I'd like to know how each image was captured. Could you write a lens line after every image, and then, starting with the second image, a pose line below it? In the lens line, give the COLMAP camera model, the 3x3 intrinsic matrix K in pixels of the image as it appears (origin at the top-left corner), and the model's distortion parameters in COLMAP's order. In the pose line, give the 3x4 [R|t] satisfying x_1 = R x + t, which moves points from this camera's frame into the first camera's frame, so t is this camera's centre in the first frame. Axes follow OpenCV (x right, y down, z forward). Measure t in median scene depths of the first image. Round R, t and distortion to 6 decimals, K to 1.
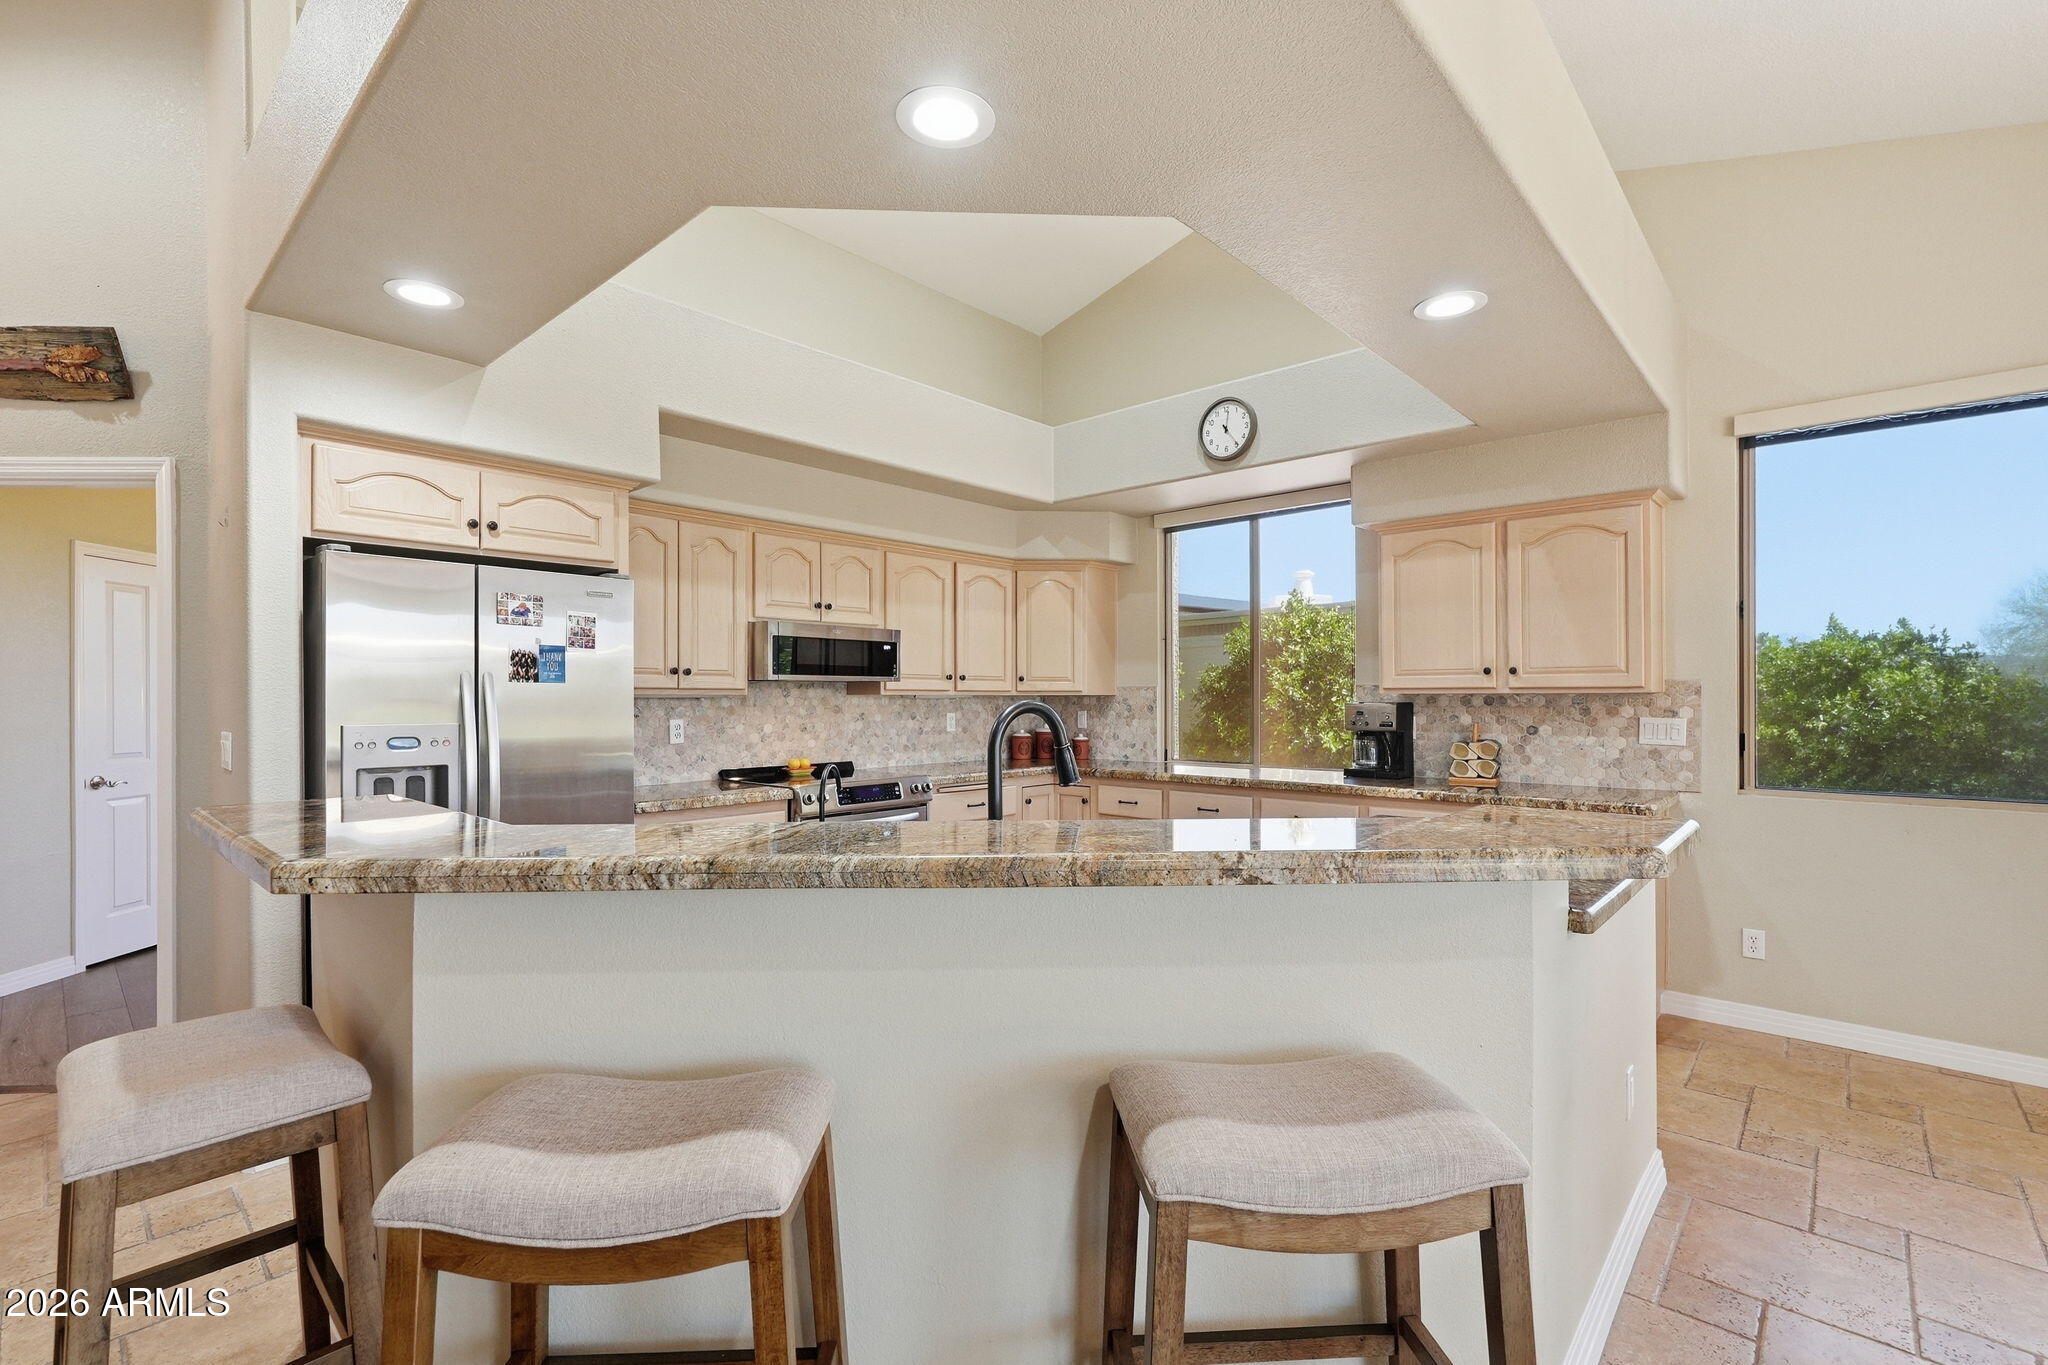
lens RADIAL K [[906.9, 0, 1010.8], [0, 906.9, 698.3], [0, 0, 1]] dist [-0.011484, 0.005764]
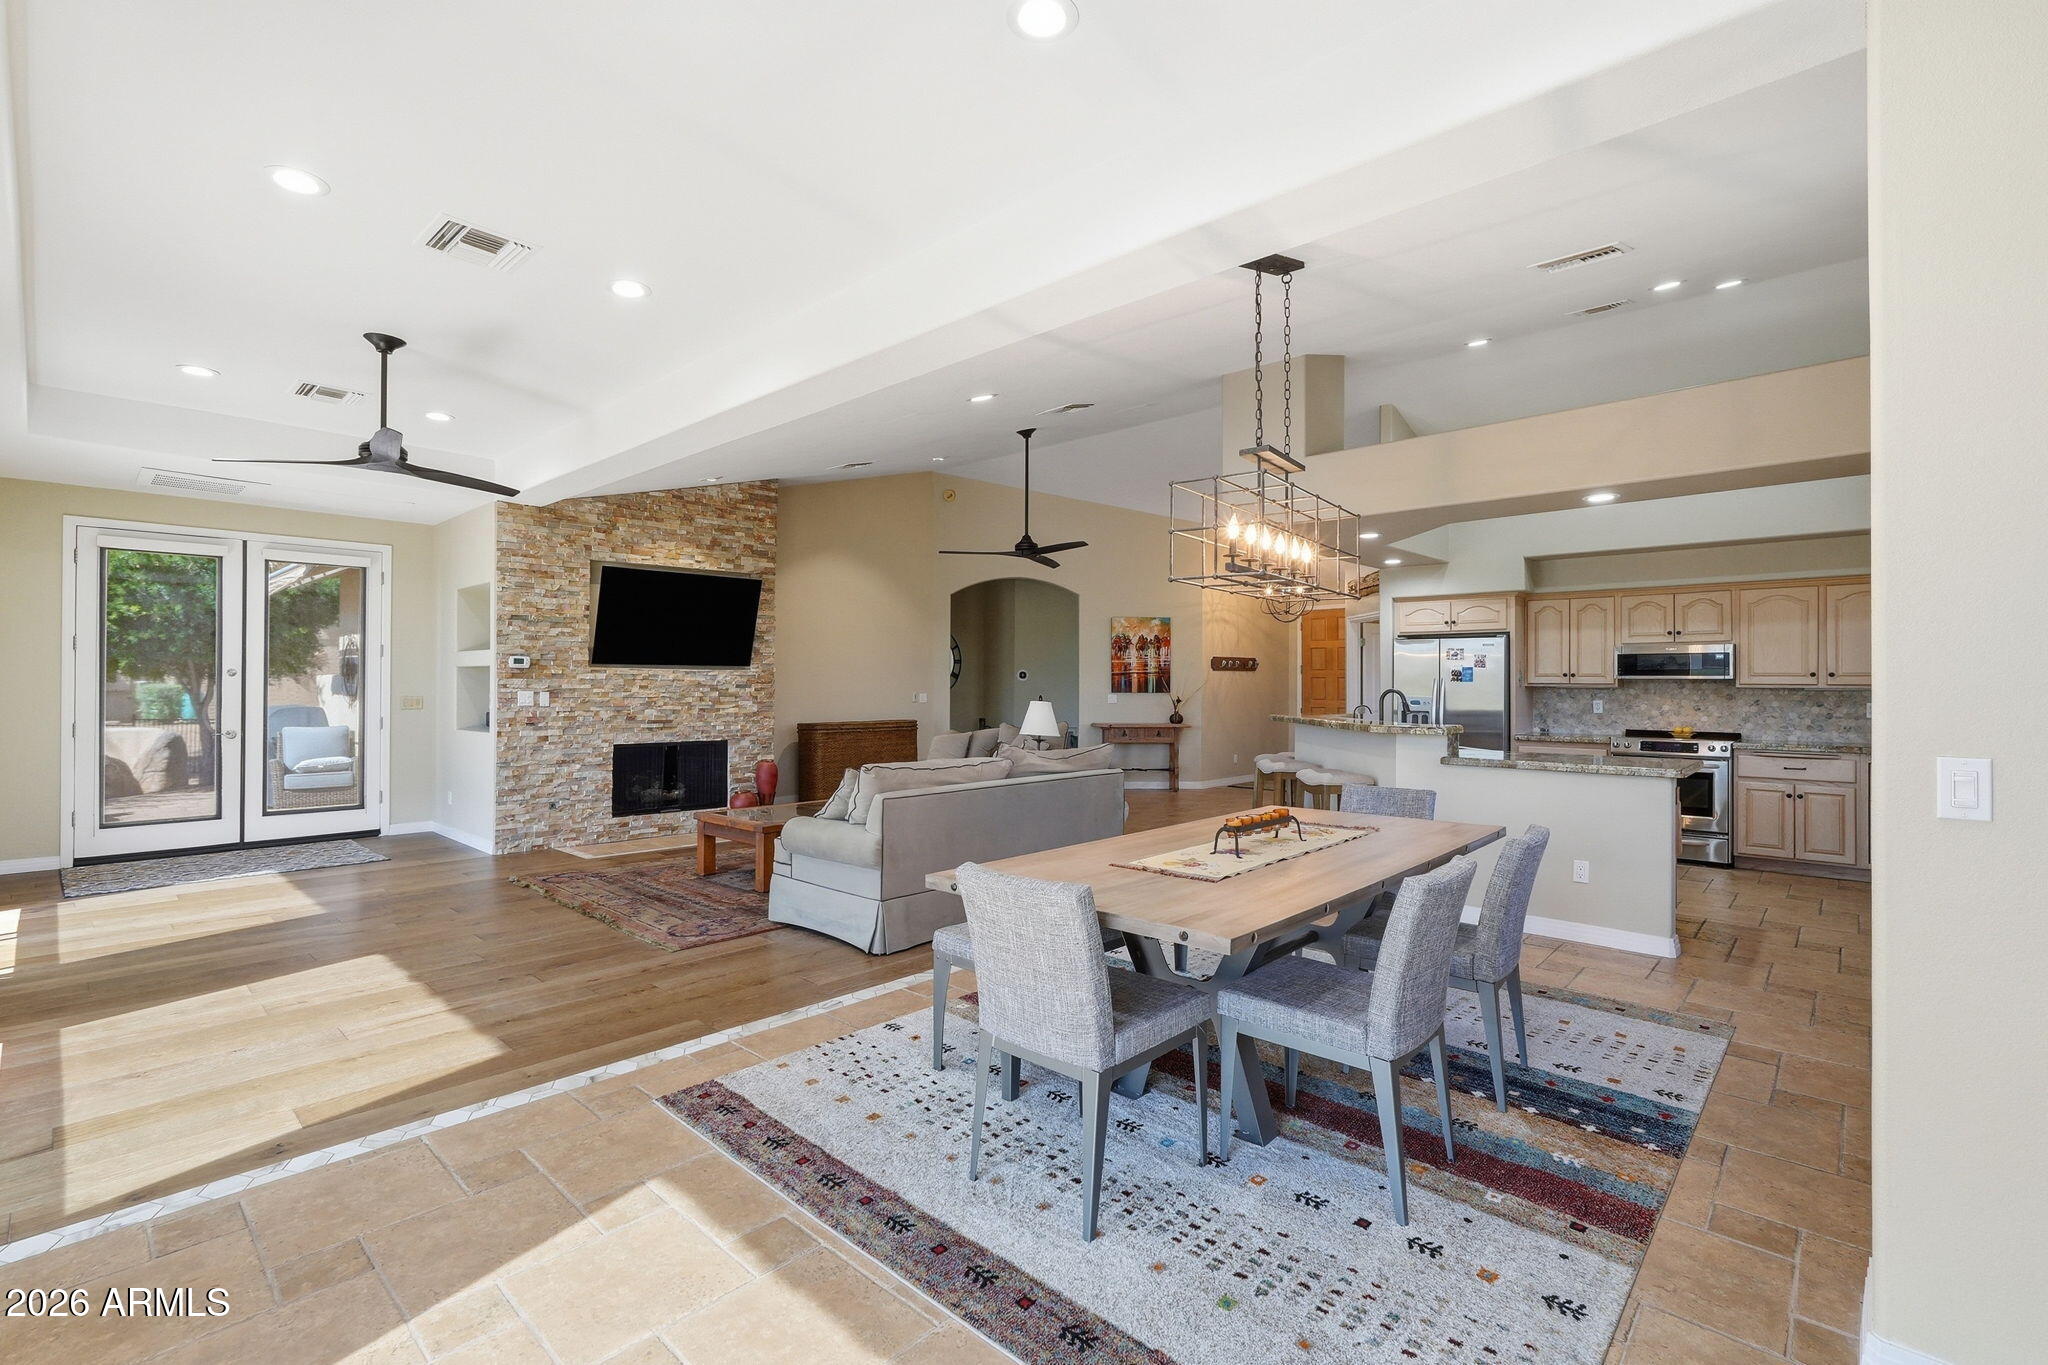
lens RADIAL K [[906.9, 0, 1031.7], [0, 906.9, 675.8], [0, 0, 1]] dist [-0.011484, 0.005764]
pose [[0.002727, -0.008068, -0.999964, 1.416288], [-0.006408, 0.999947, -0.008085, -0.004060], [0.999976, 0.006430, 0.002675, -0.163083]]
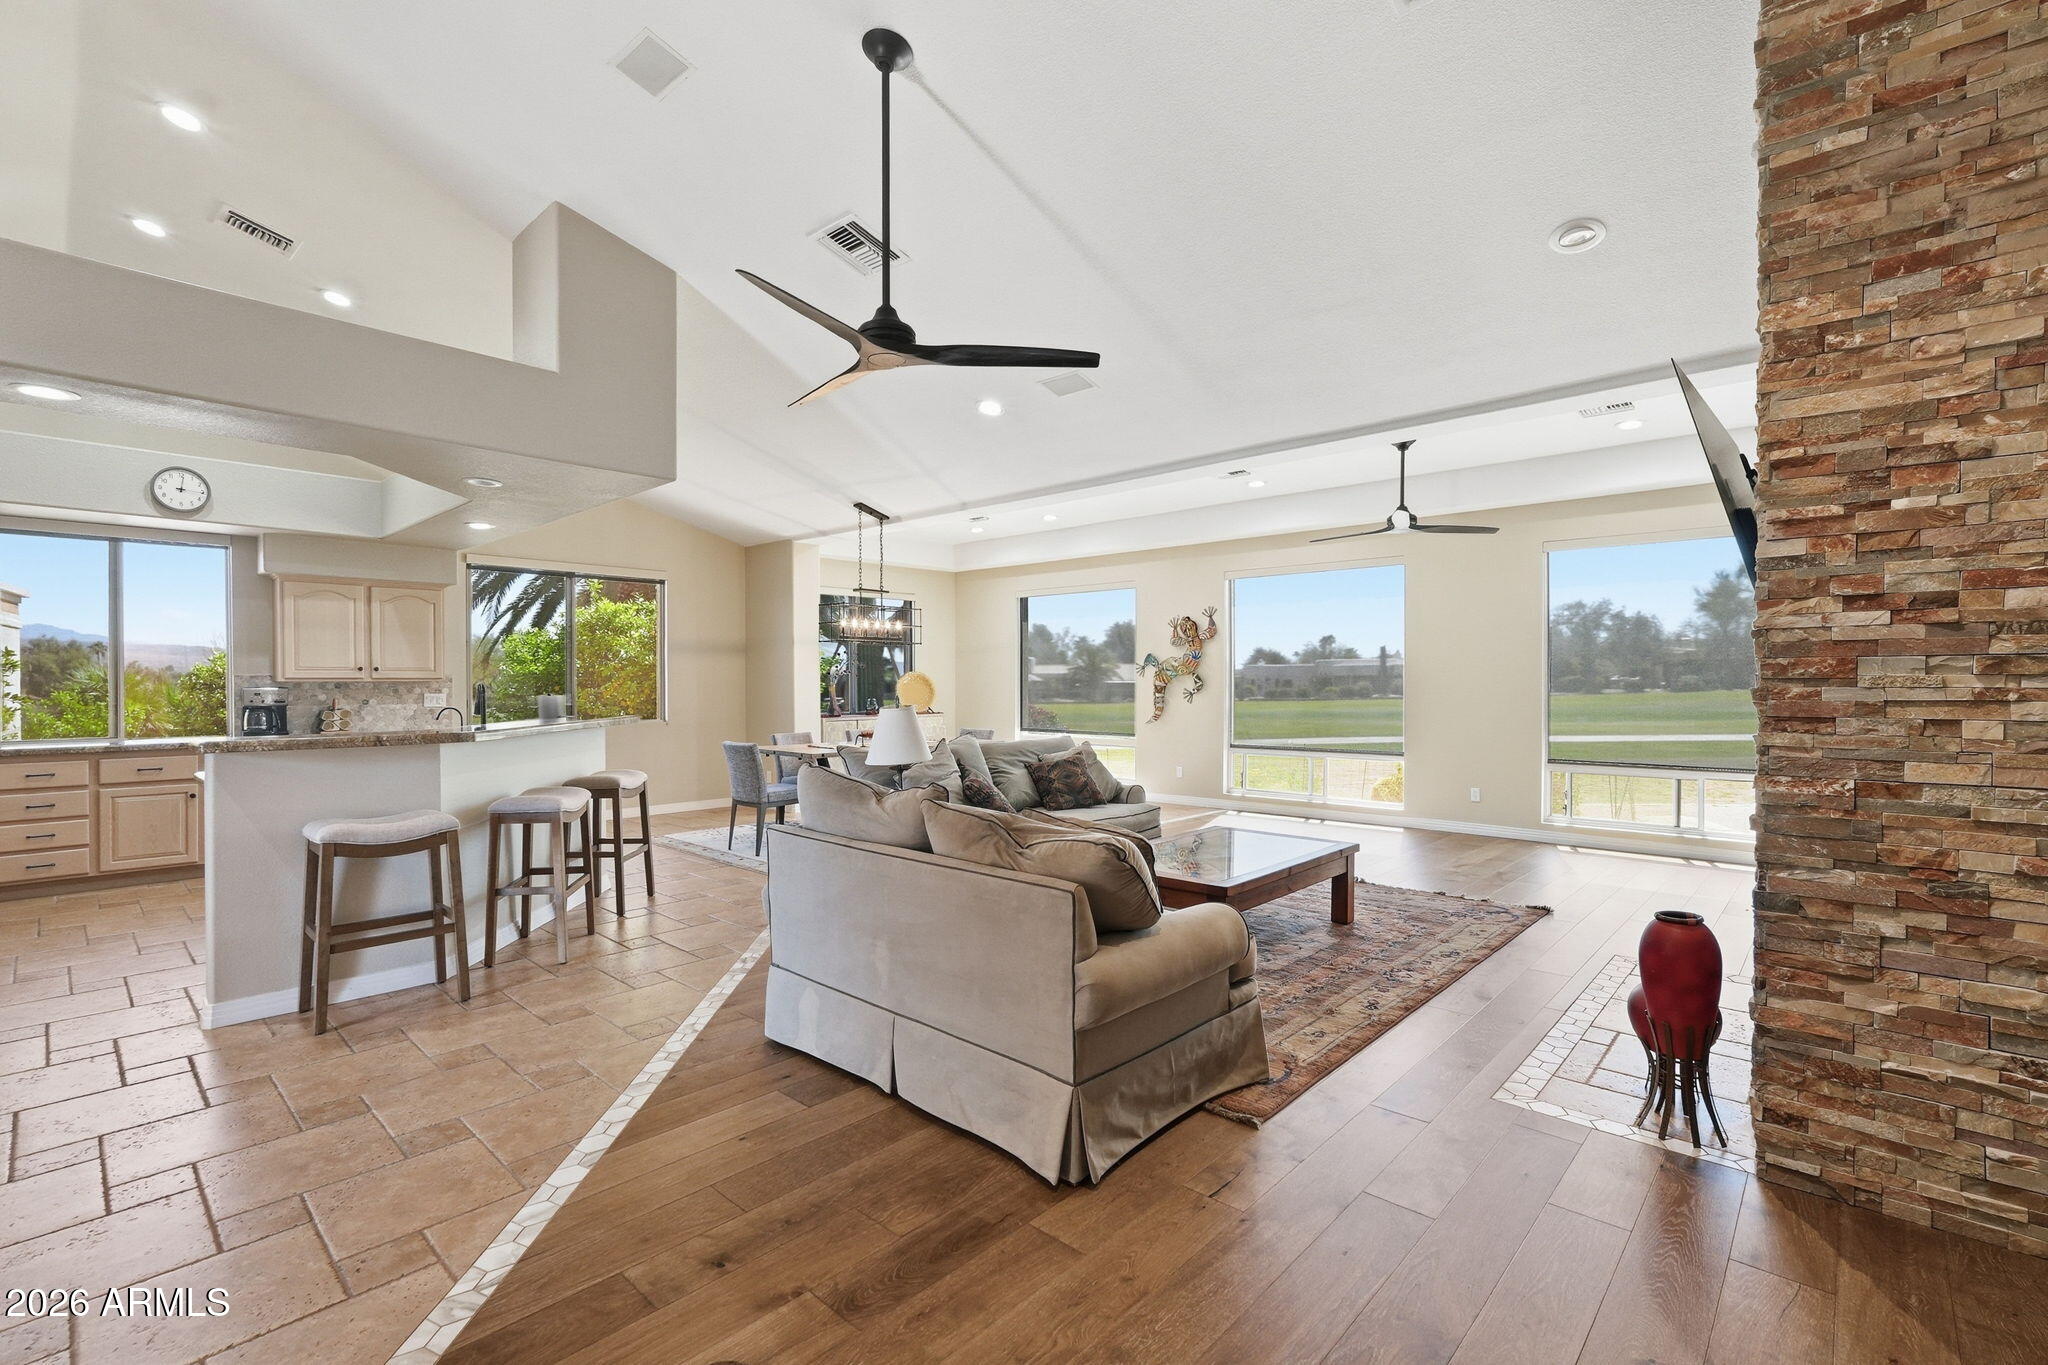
lens RADIAL K [[906.9, 0, 1014.4], [0, 906.9, 684.7], [0, 0, 1]] dist [-0.011484, 0.005764]
pose [[0.007922, -0.002759, 0.999965, -1.104951], [0.005047, 0.999984, 0.002720, 0.002271], [-0.999956, 0.005025, 0.007936, -0.272553]]
